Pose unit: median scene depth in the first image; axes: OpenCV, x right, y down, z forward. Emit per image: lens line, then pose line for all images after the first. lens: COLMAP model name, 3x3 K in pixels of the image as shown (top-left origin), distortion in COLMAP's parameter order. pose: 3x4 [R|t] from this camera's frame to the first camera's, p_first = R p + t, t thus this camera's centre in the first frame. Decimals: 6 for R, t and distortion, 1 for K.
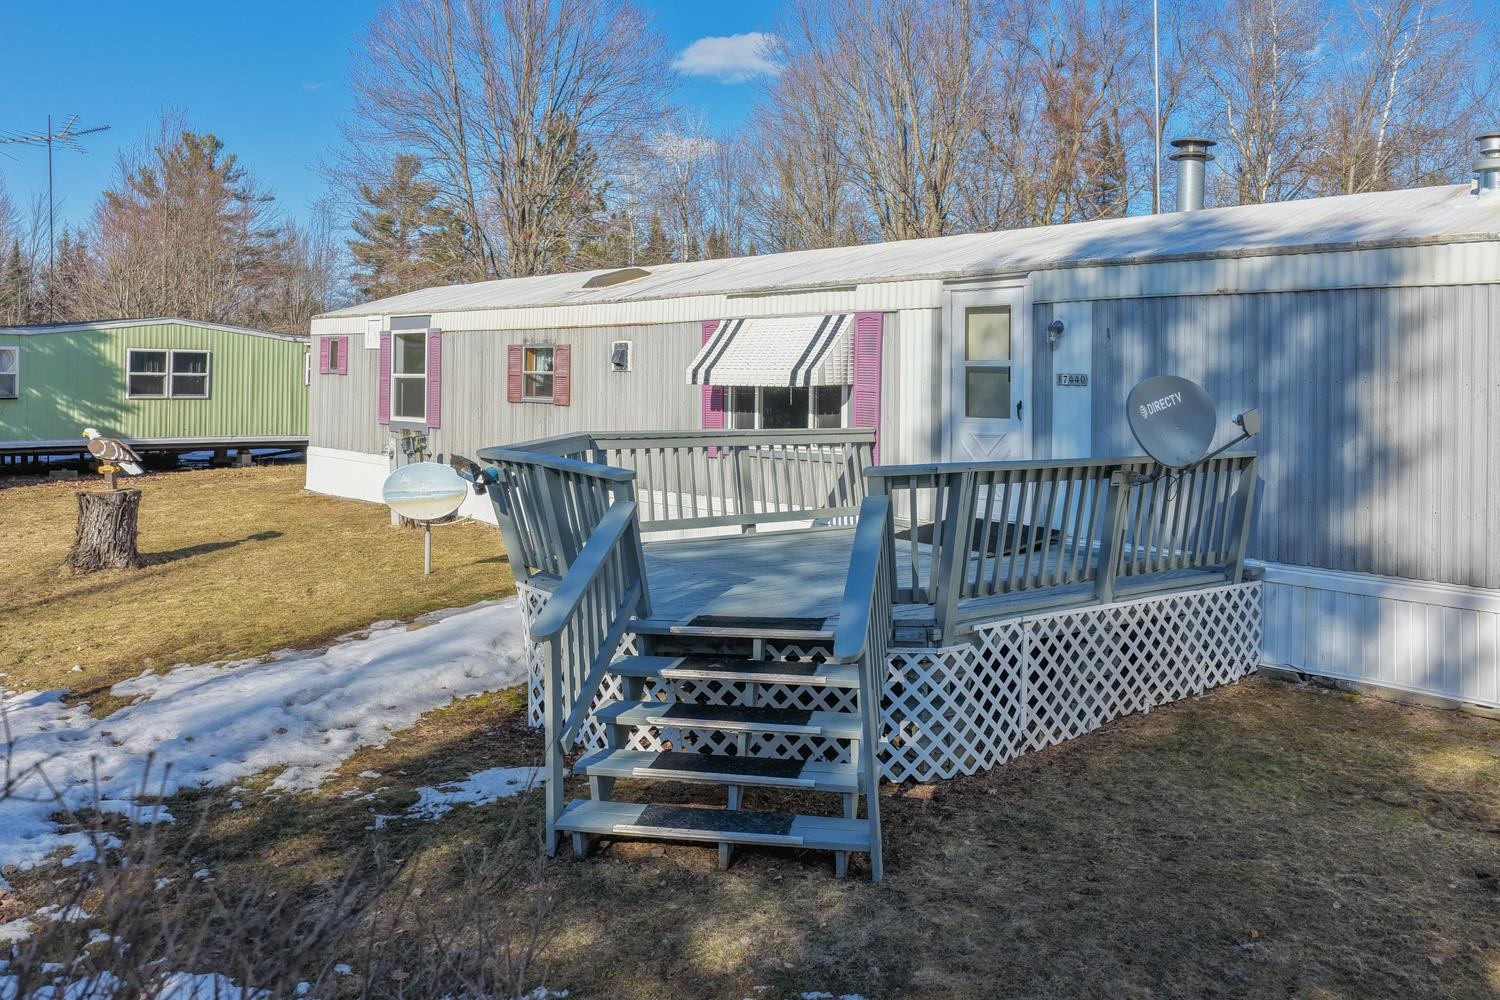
lens RADIAL K [[1286.1, 0, 814.0], [0, 1286.1, 371.6], [0, 0, 1]] dist [-0.004865, -0.001996]
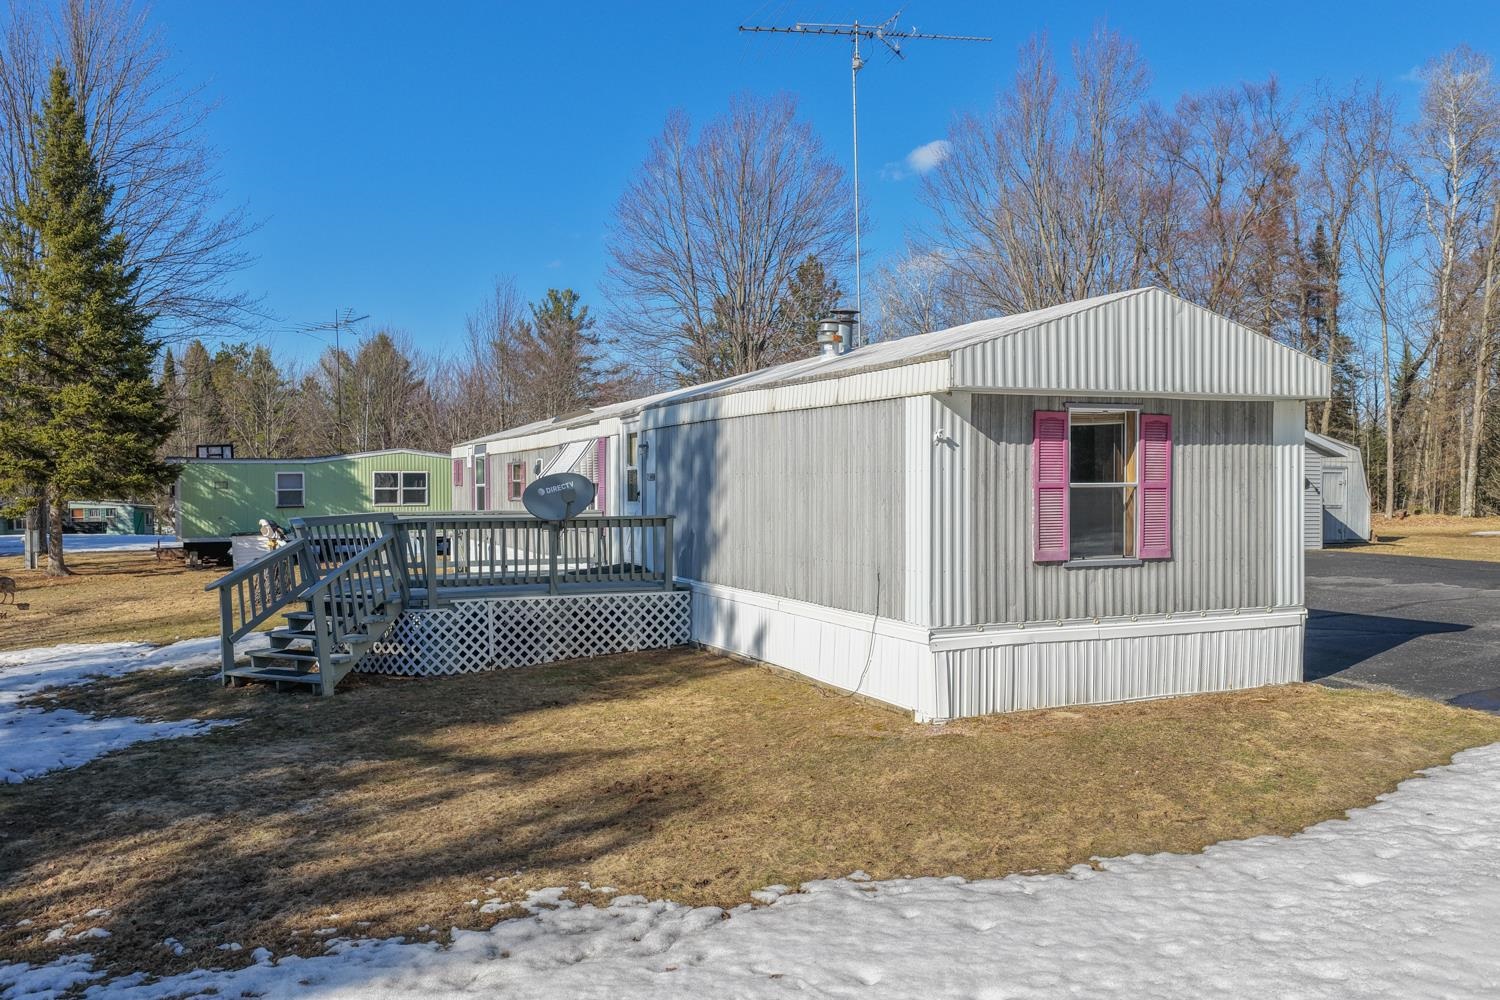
lens RADIAL K [[1261.4, 0, 750.0], [0, 1261.4, 500.0], [0, 0, 1]] dist [-0.001846, -0.003399]
pose [[0.940040, -0.015992, -0.340688, 0.678487], [0.020641, 0.999737, 0.010027, 0.017128], [0.340438, -0.016458, 0.940123, -0.377639]]
